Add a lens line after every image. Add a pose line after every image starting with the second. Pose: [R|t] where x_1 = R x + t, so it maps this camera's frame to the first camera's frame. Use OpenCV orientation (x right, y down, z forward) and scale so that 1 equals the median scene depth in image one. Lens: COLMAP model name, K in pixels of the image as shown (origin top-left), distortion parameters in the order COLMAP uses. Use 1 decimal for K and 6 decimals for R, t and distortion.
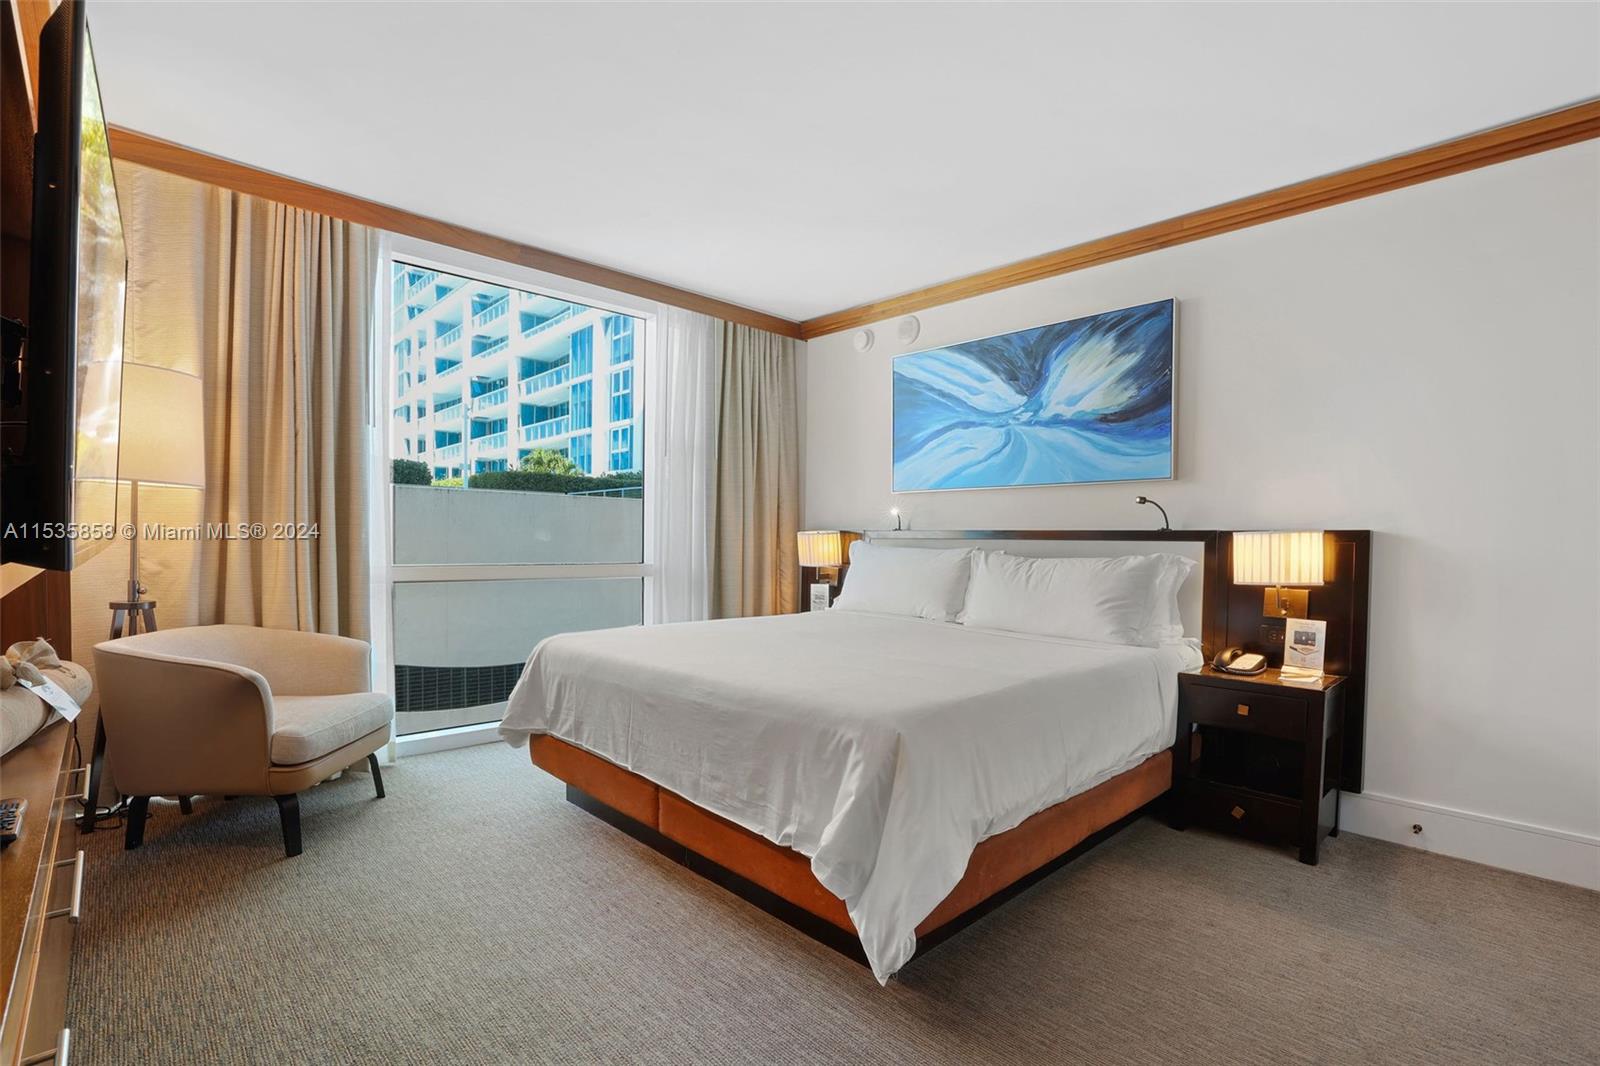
lens RADIAL K [[694.2, 0, 788.5], [0, 694.2, 538.0], [0, 0, 1]] dist [-0.001542, -0.000148]
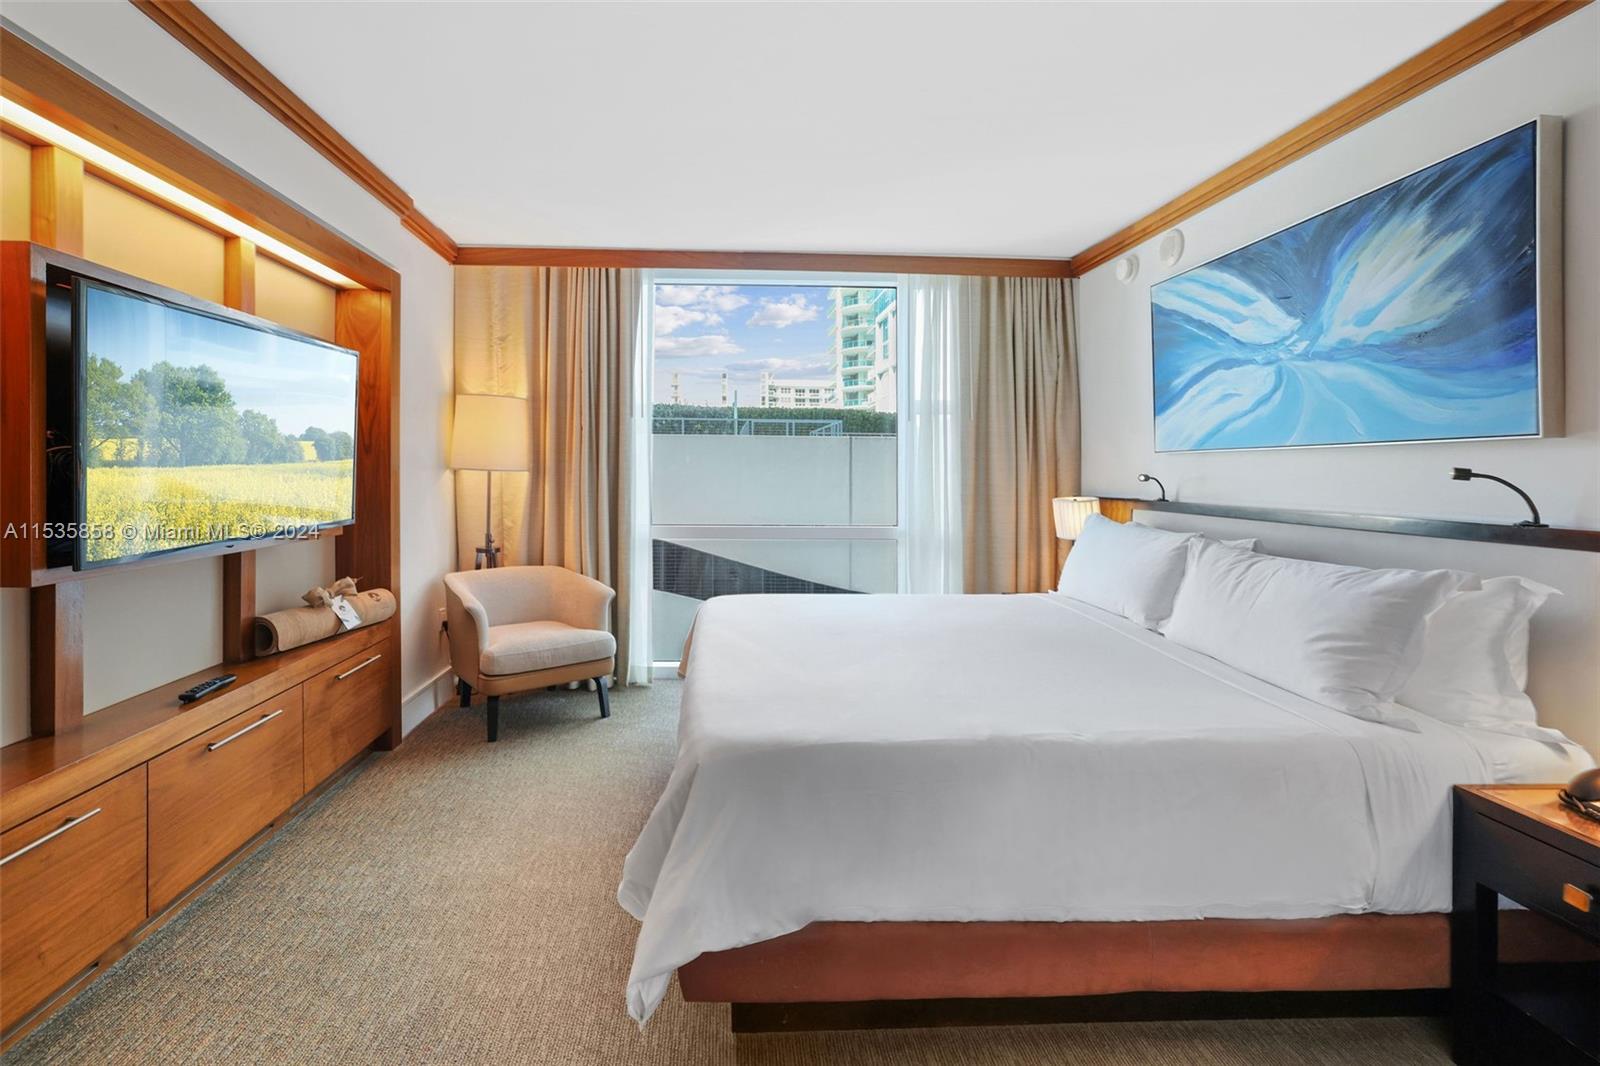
lens RADIAL K [[647.0, 0, 791.0], [0, 647.0, 483.3], [0, 0, 1]] dist [-0.020025, 0.000124]
pose [[0.792634, 0.004217, -0.609683, 0.337106], [-0.000235, 0.999978, 0.006611, -0.043828], [0.609698, -0.005097, 0.792618, 0.187065]]
